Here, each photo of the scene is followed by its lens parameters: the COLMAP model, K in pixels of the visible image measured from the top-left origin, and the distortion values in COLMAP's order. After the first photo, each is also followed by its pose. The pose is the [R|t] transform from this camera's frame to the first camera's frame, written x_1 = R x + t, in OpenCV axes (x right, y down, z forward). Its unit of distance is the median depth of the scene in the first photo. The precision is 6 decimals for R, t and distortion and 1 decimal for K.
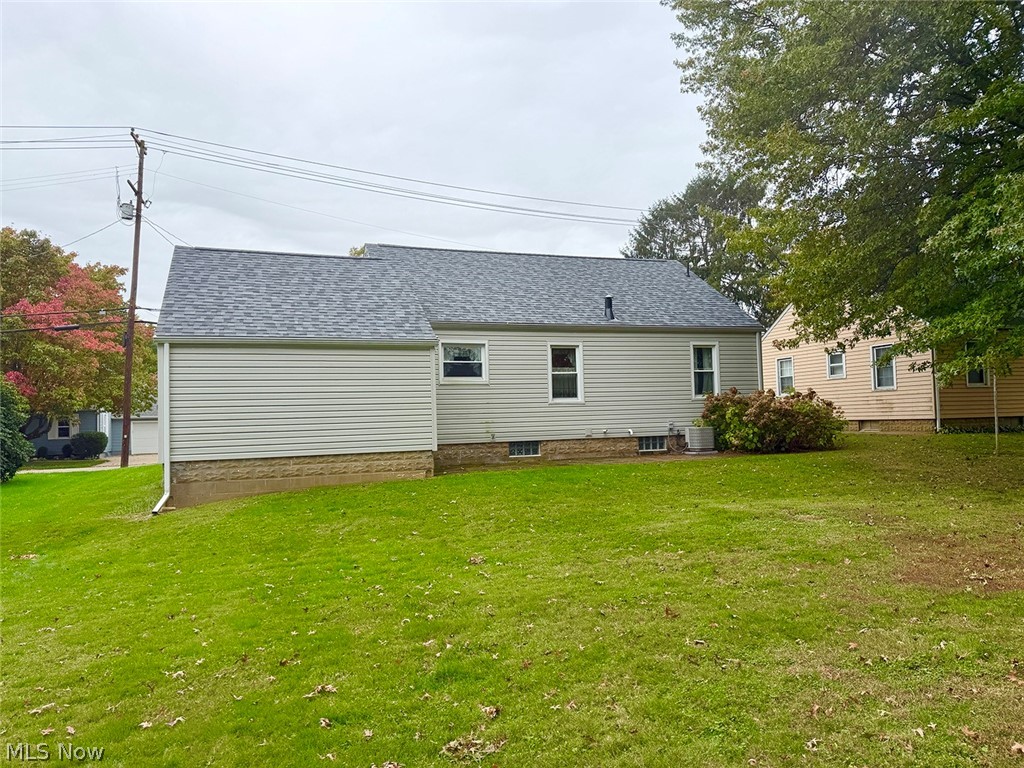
lens RADIAL K [[719.4, 0, 513.9], [0, 719.4, 385.6], [0, 0, 1]] dist [0.131476, -0.199391]
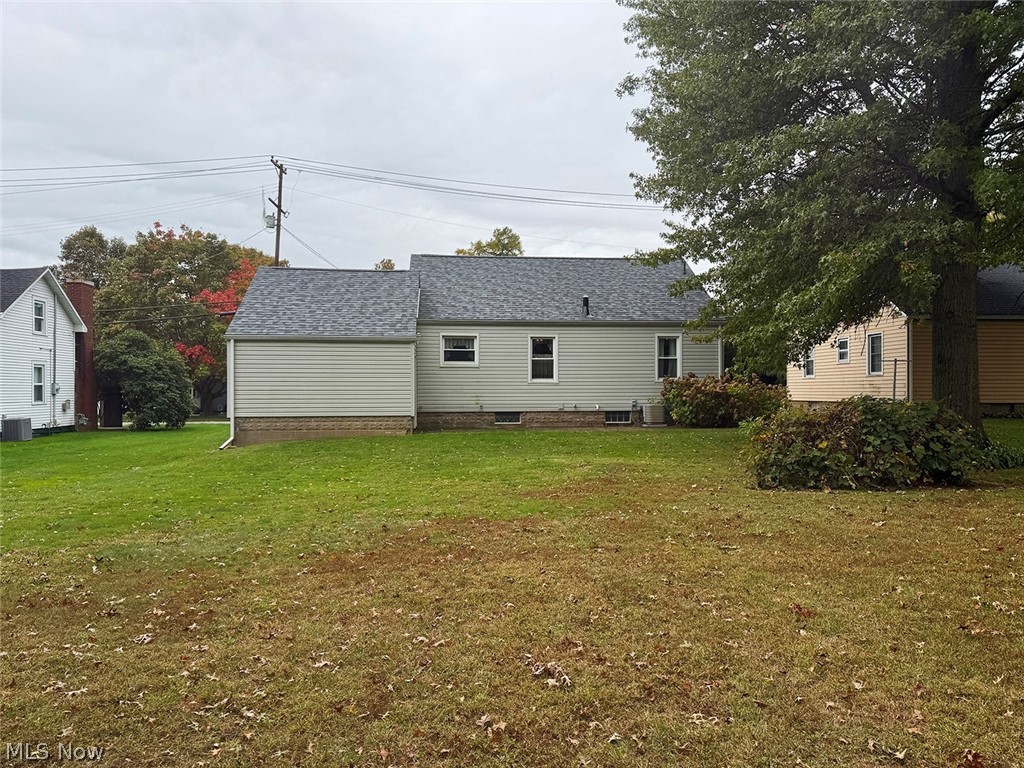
lens RADIAL K [[719.4, 0, 513.9], [0, 719.4, 385.6], [0, 0, 1]] dist [0.131476, -0.199391]
pose [[0.971322, 0.024481, -0.236505, 0.319552], [-0.014055, 0.998858, 0.045672, -0.027530], [0.237352, -0.041039, 0.970556, -0.239506]]
